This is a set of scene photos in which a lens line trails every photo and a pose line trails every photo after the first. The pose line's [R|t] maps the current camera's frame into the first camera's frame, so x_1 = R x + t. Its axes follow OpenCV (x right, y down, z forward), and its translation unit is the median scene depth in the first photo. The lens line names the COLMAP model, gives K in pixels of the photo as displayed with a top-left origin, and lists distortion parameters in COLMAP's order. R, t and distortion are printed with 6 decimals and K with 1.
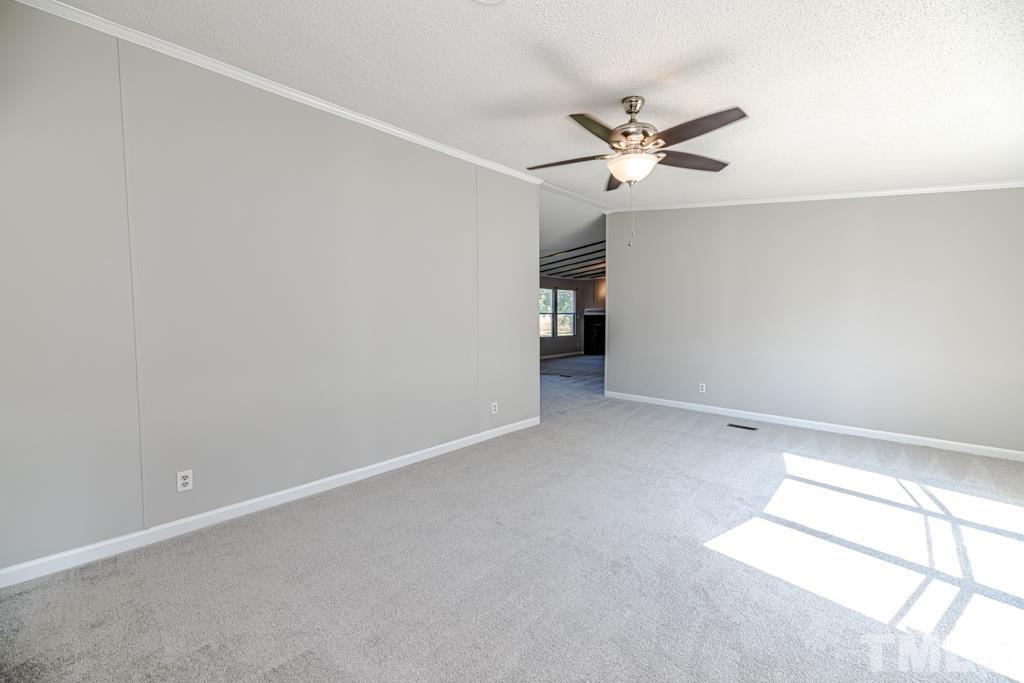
lens RADIAL K [[414.0, 0, 509.6], [0, 414.0, 337.4], [0, 0, 1]] dist [-0.001913, 0.000105]
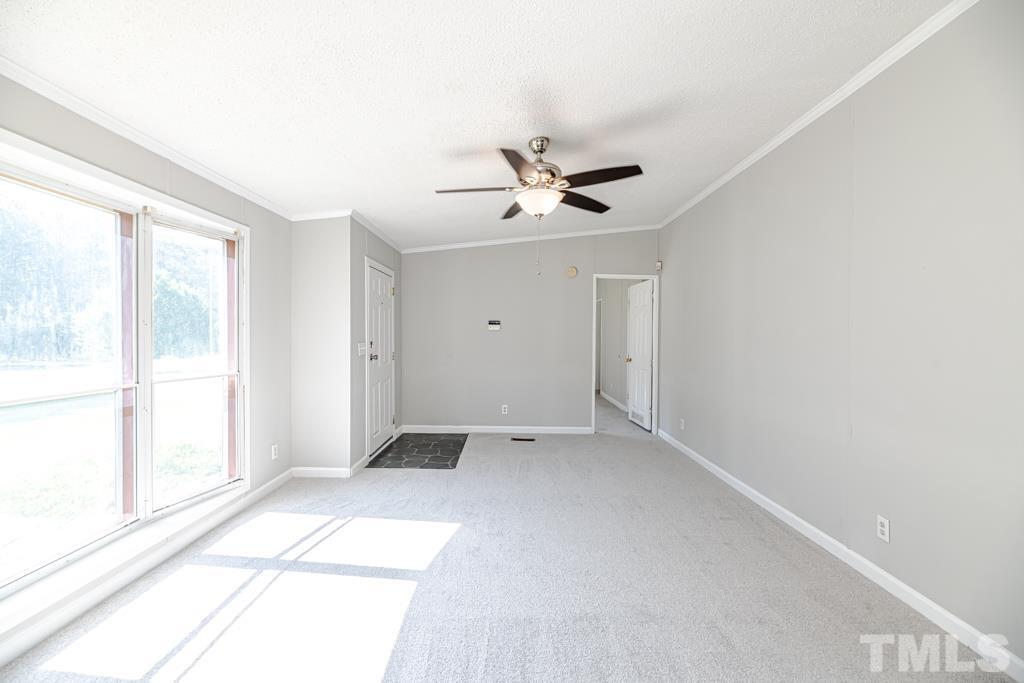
lens RADIAL K [[414.0, 0, 505.1], [0, 414.0, 343.0], [0, 0, 1]] dist [-0.001913, 0.000105]
pose [[-0.733755, 0.009018, -0.679354, 0.800665], [-0.045790, 0.996982, 0.062691, -0.081356], [0.677869, 0.077108, -0.731128, 1.295762]]
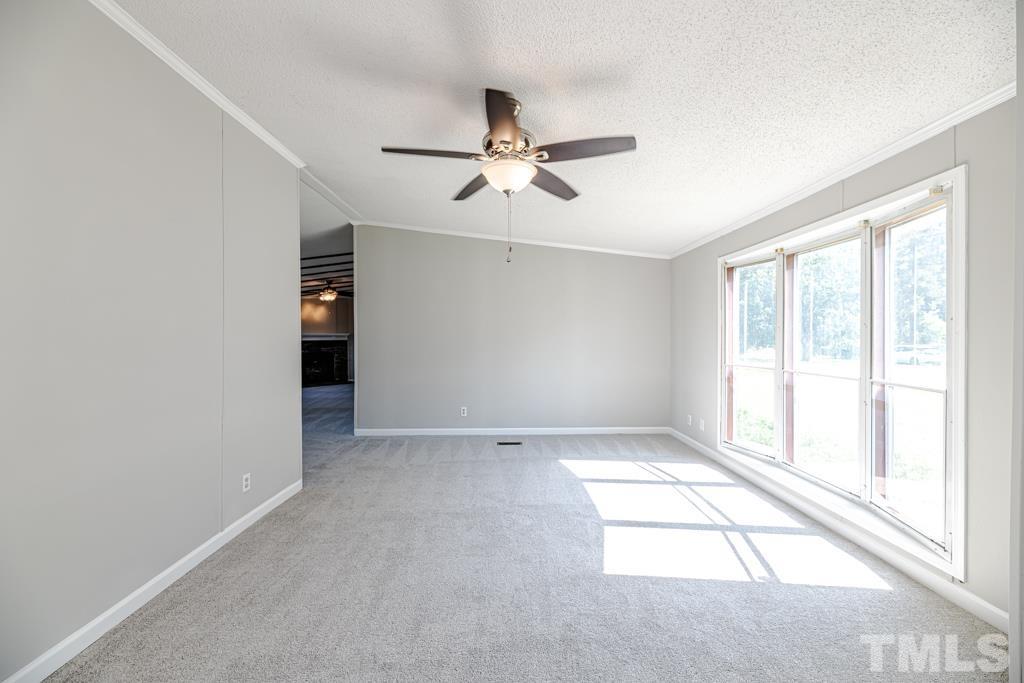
lens RADIAL K [[414.0, 0, 511.8], [0, 414.0, 338.3], [0, 0, 1]] dist [-0.001913, 0.000105]
pose [[0.706879, -0.000038, 0.707335, -0.251617], [0.041932, 0.998244, -0.041851, -0.014305], [-0.706091, 0.059243, 0.705639, 0.287561]]
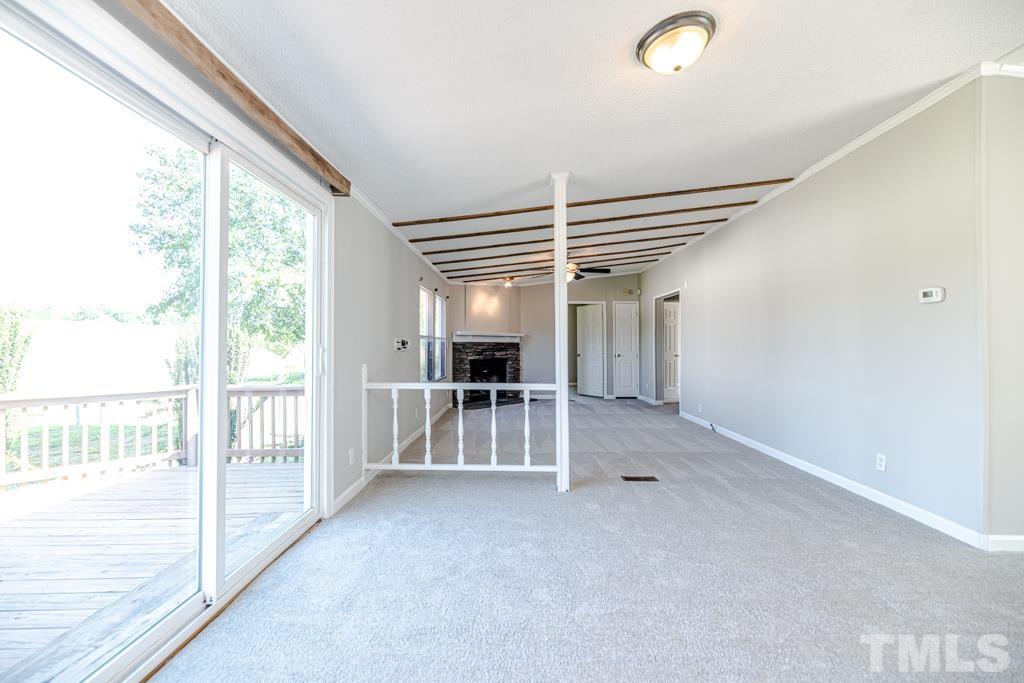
lens RADIAL K [[414.0, 0, 512.6], [0, 414.0, 337.1], [0, 0, 1]] dist [-0.001913, 0.000105]
pose [[0.730761, 0.009802, 0.682563, -0.556282], [0.044085, 0.997132, -0.061518, -0.068159], [-0.681209, 0.075045, 0.728233, 1.703792]]
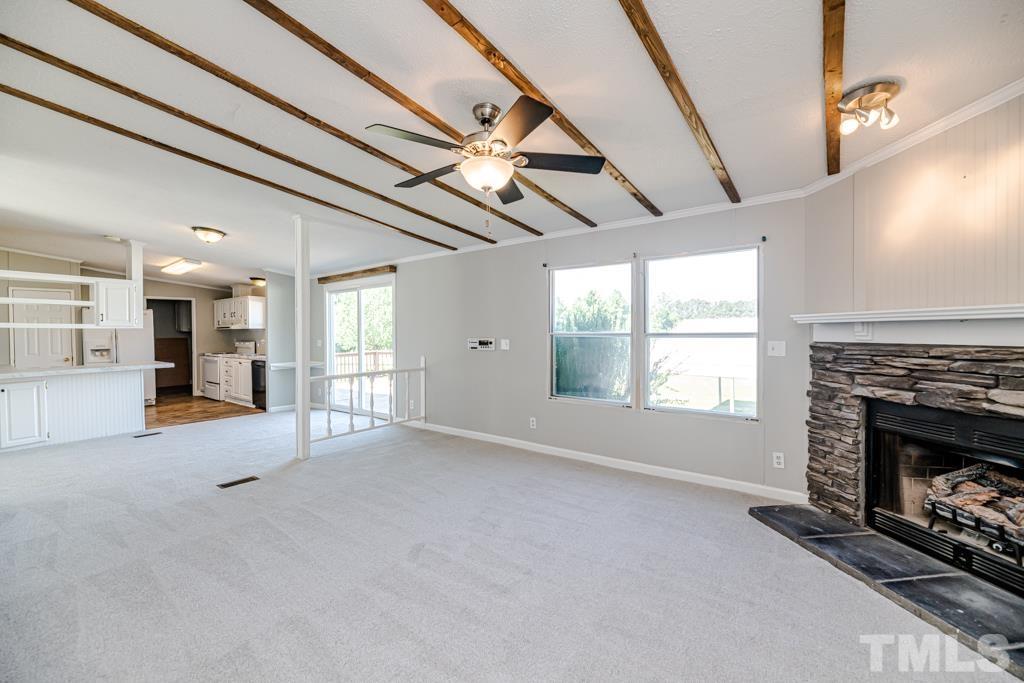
lens RADIAL K [[414.0, 0, 521.5], [0, 414.0, 338.4], [0, 0, 1]] dist [-0.001913, 0.000105]
pose [[0.130626, 0.006977, -0.991407, 1.315816], [-0.053745, 0.998555, -0.000054, -0.158490], [0.989974, 0.053290, 0.130812, 2.718641]]
